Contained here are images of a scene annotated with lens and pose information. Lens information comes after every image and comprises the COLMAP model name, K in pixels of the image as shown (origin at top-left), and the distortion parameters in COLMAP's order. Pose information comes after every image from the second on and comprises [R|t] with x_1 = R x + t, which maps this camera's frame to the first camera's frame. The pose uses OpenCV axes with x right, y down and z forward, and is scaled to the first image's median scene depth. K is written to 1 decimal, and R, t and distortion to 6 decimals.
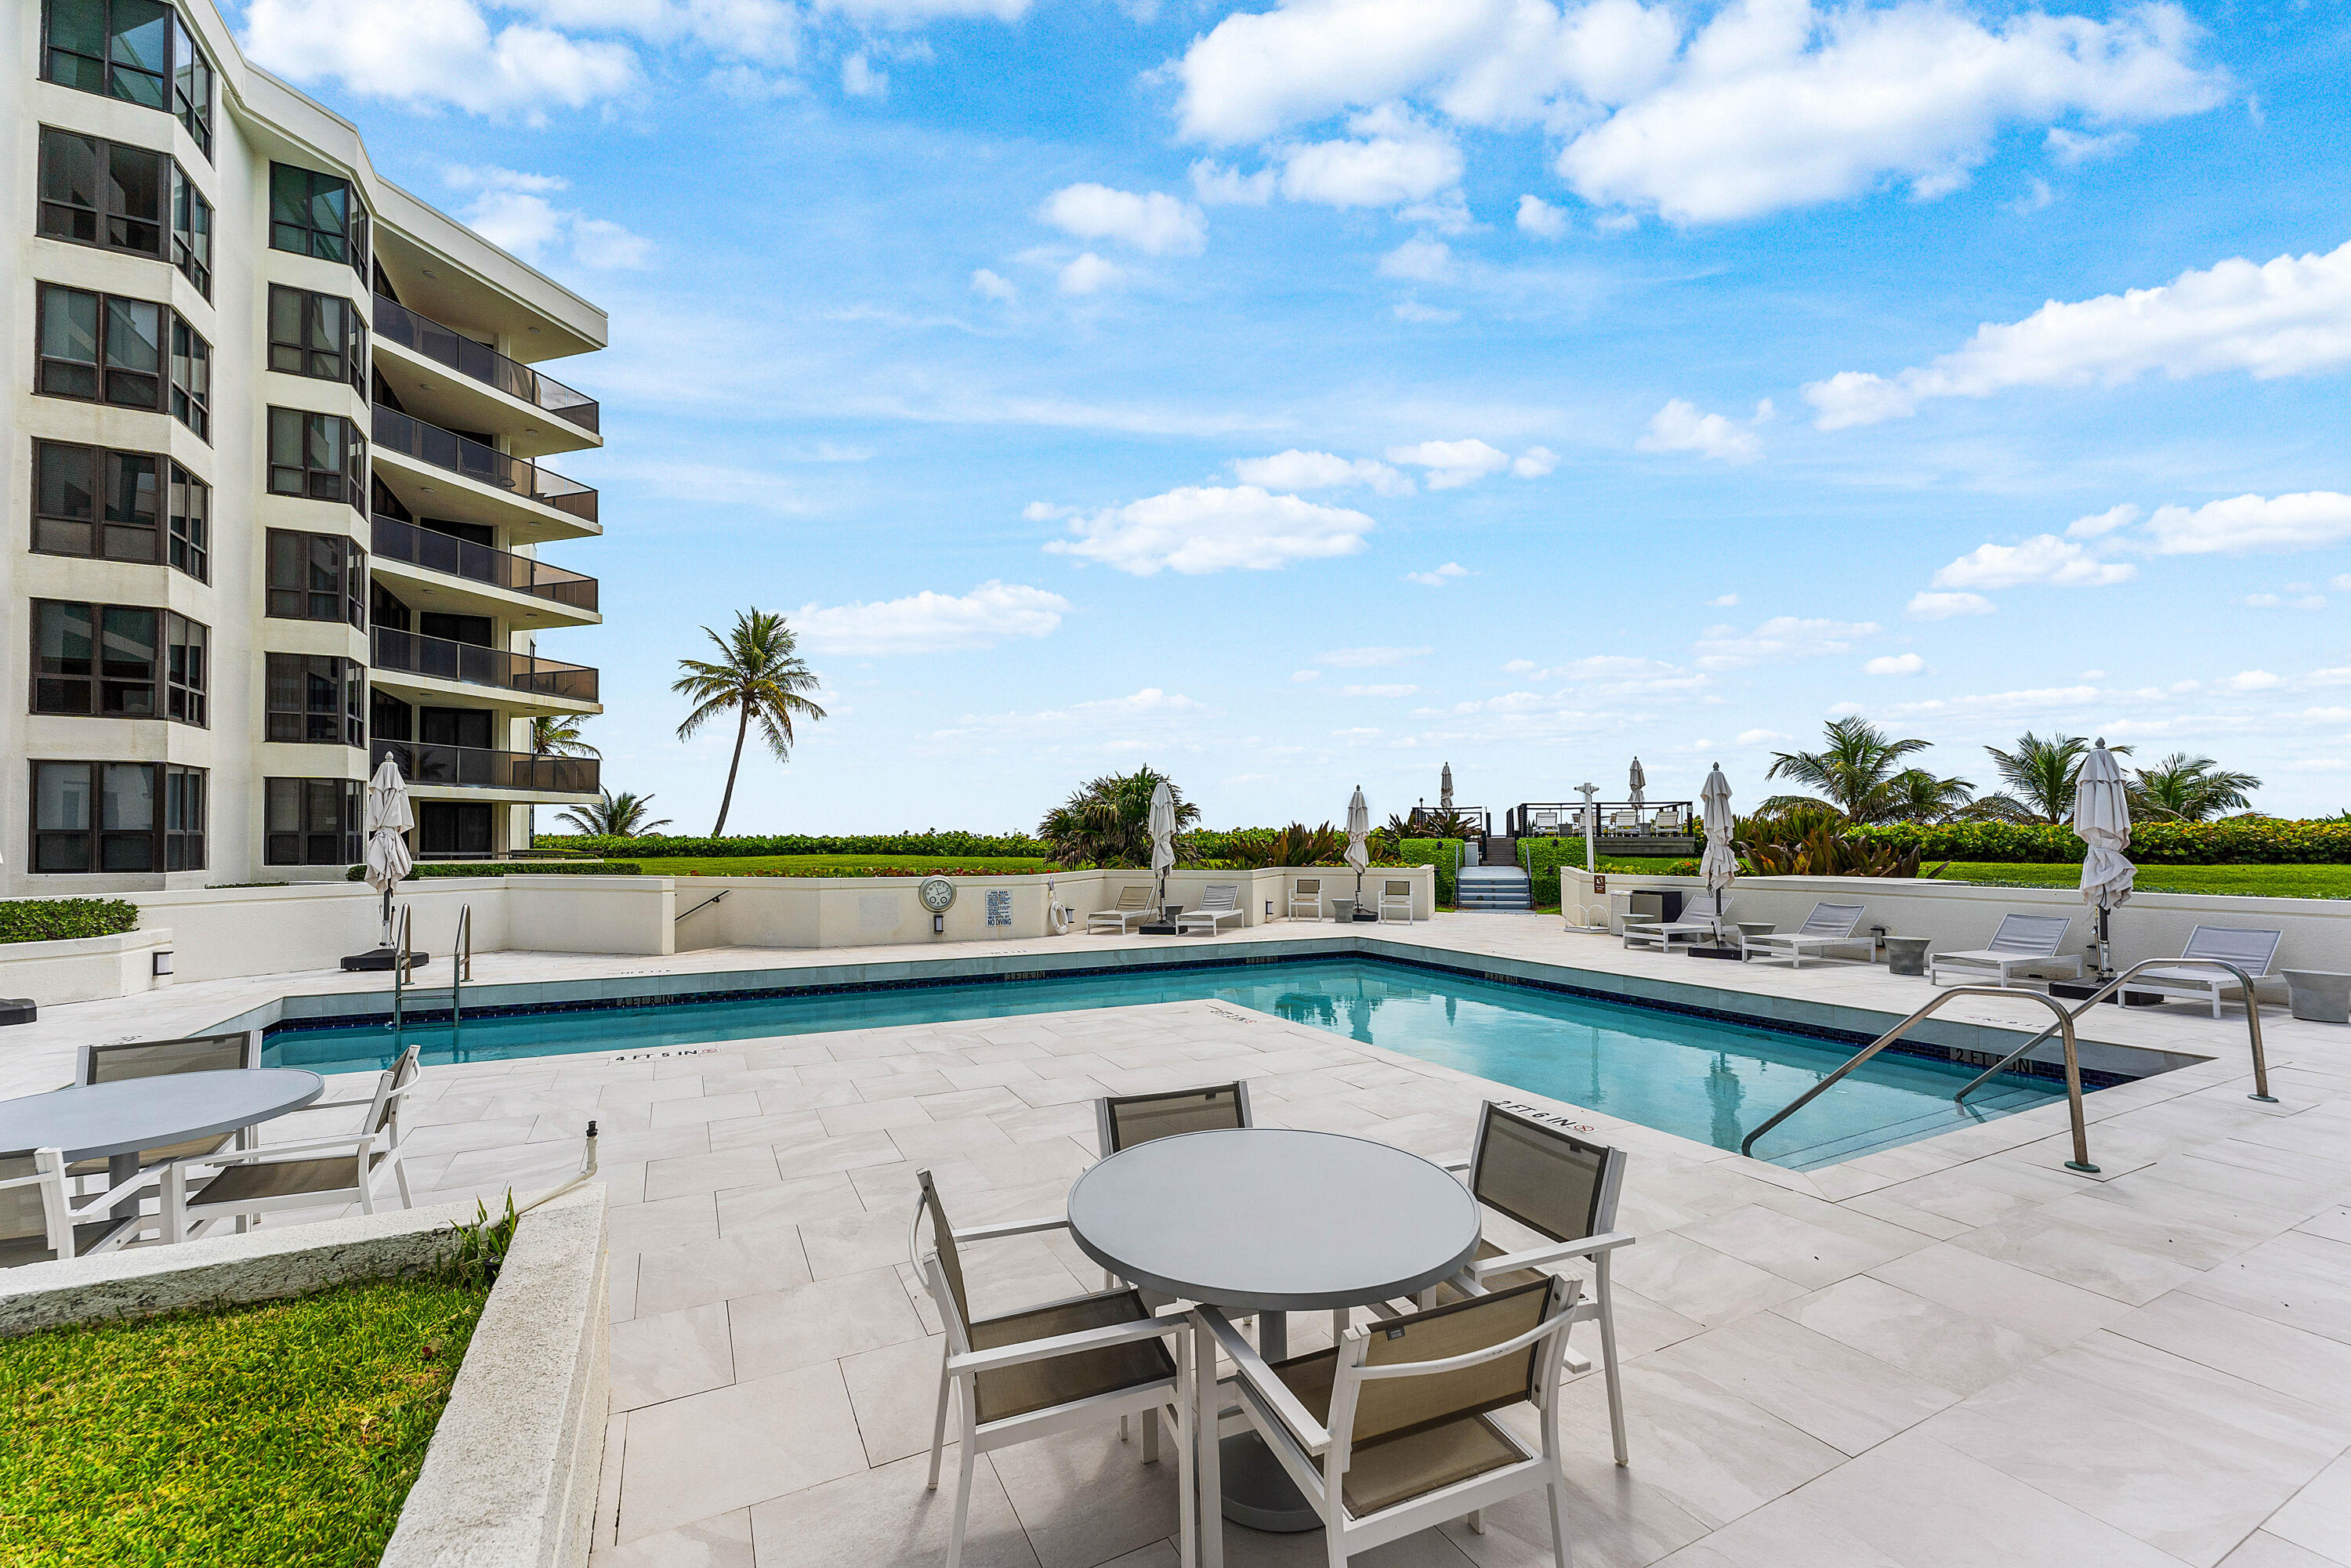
lens RADIAL K [[958.9, 0, 1164.5], [0, 958.9, 809.8], [0, 0, 1]] dist [0.003633, -0.000125]
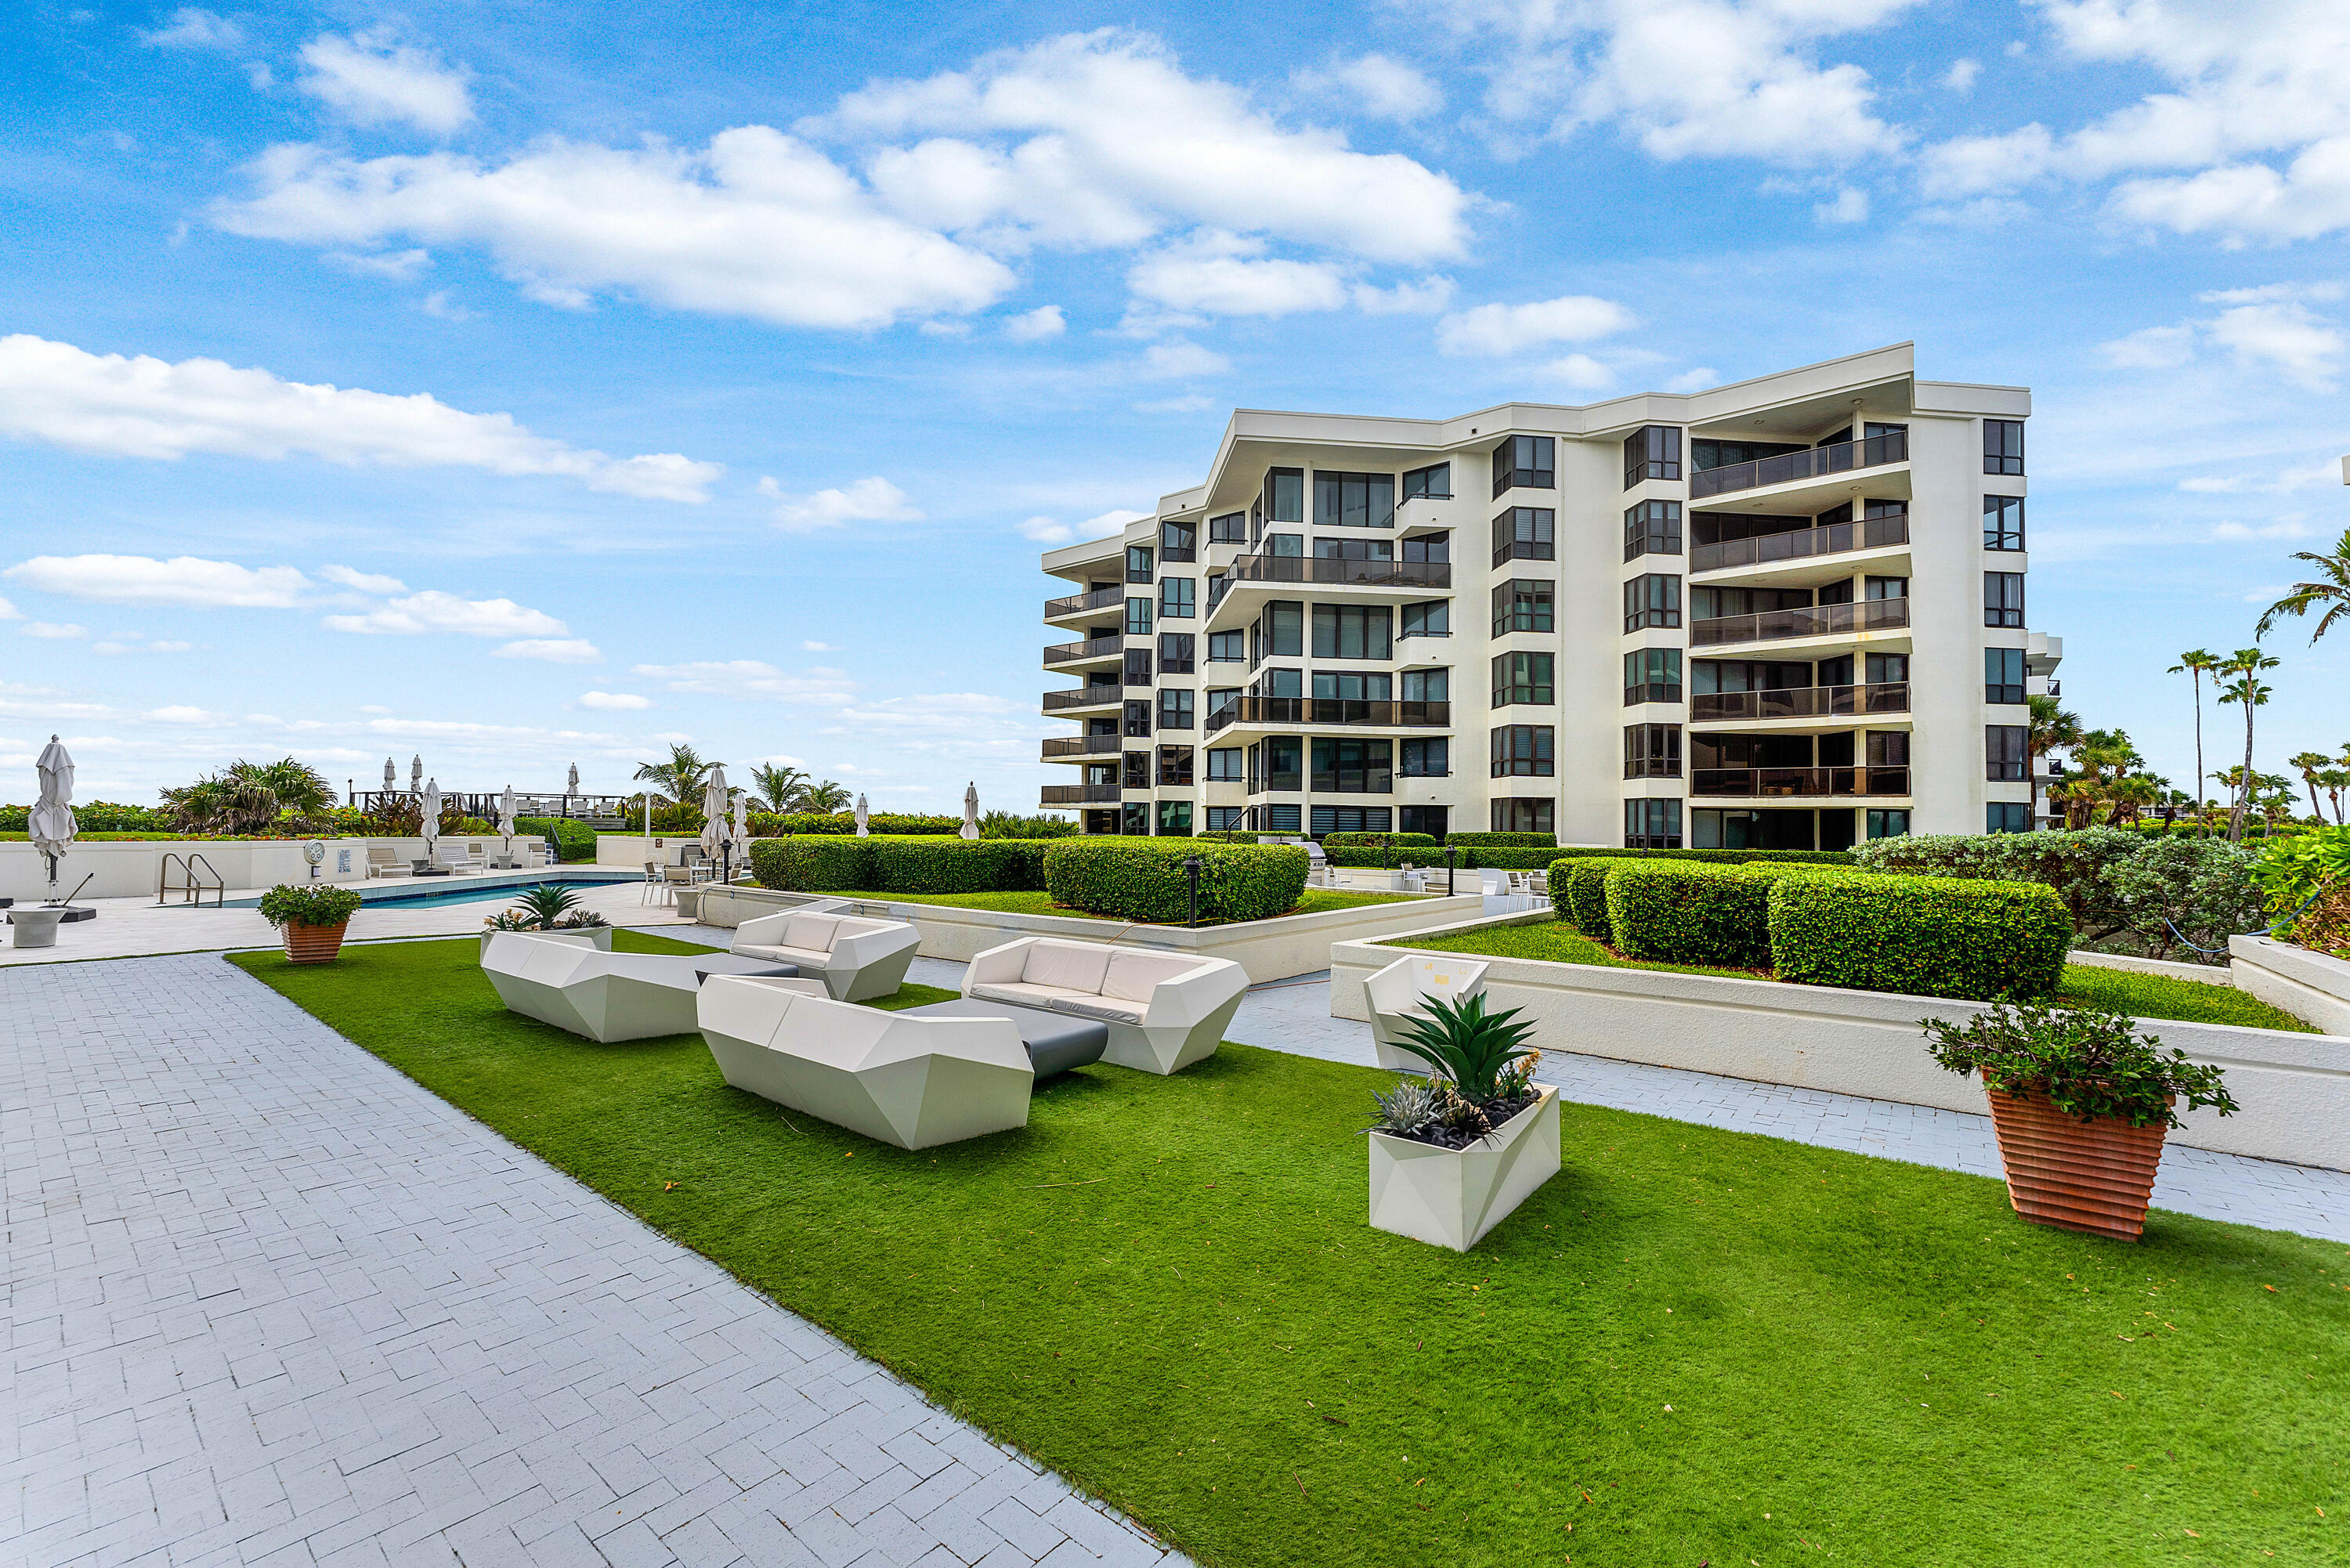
lens RADIAL K [[958.5, 0, 1164.0], [0, 958.5, 809.8], [0, 0, 1]] dist [0.003633, -0.000125]
pose [[0.363664, 0.022275, 0.931264, -0.519045], [-0.044061, 0.999006, -0.006690, -0.012732], [-0.930488, -0.038599, 0.364284, -0.358547]]
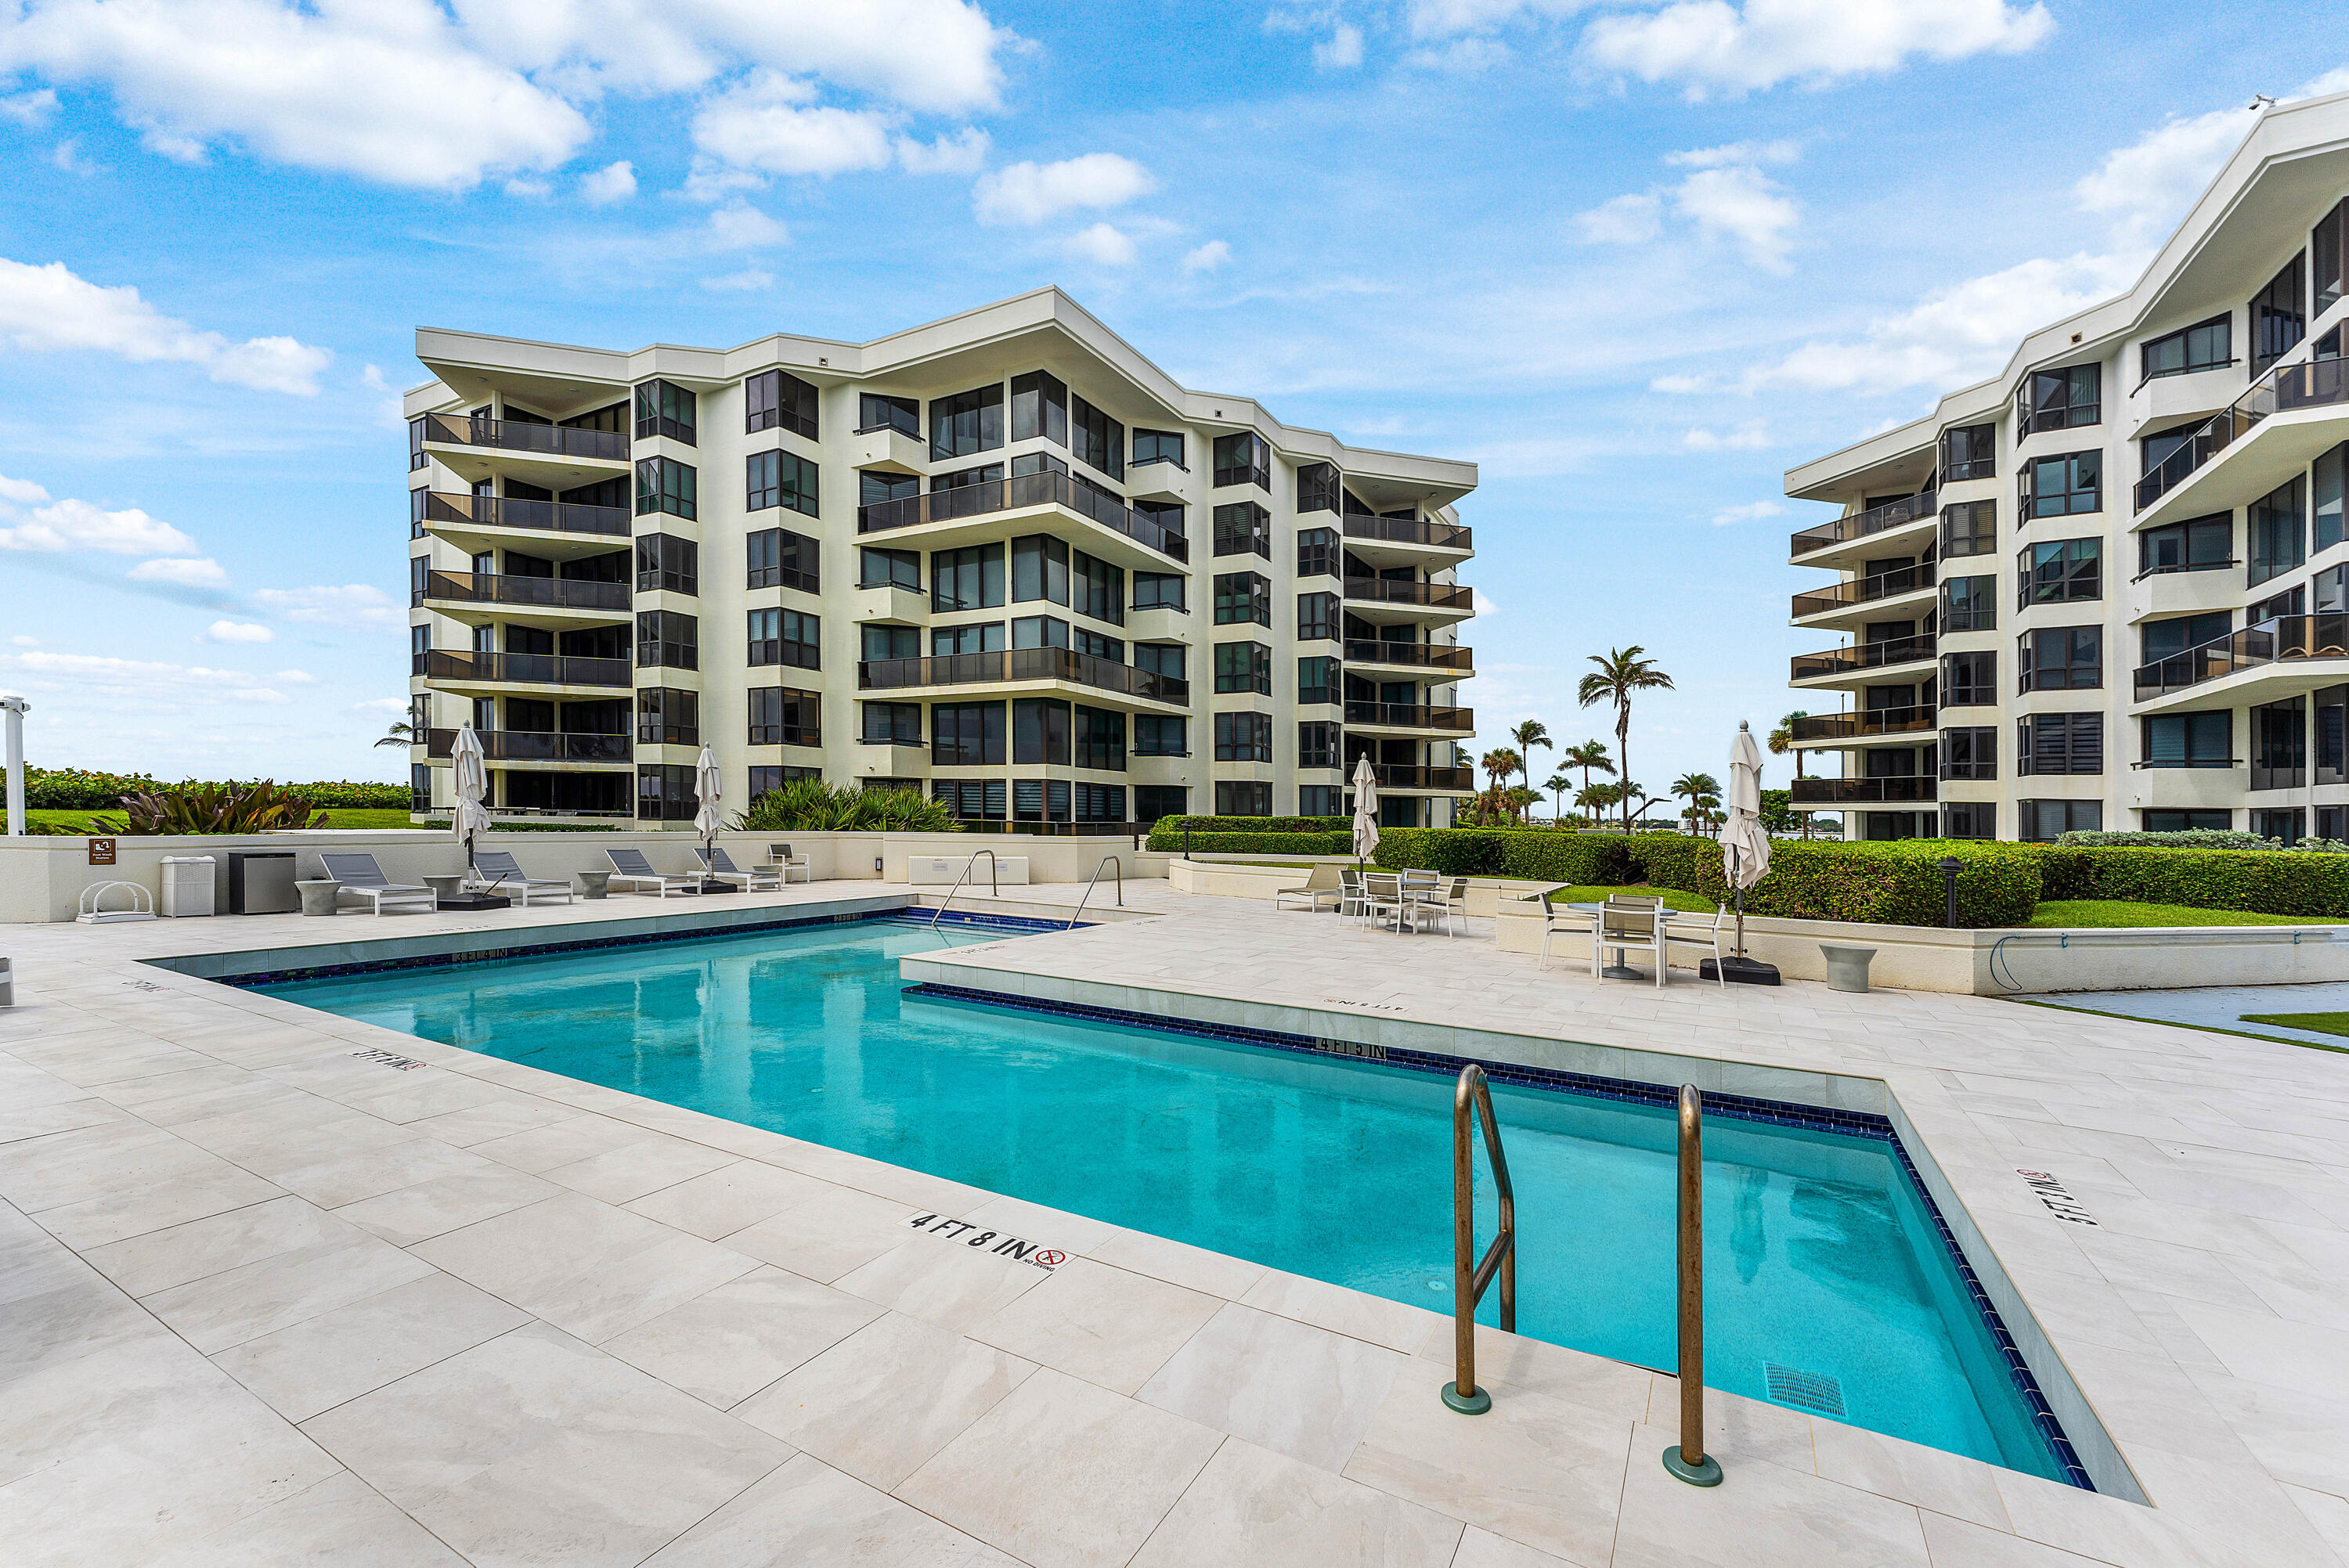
lens RADIAL K [[958.0, 0, 1163.5], [0, 958.0, 809.8], [0, 0, 1]] dist [0.003633, -0.000125]
pose [[-0.537953, -0.009027, 0.842926, -0.268874], [-0.050112, 0.998517, -0.021288, 0.011506], [-0.841484, -0.053693, -0.537608, 0.361047]]
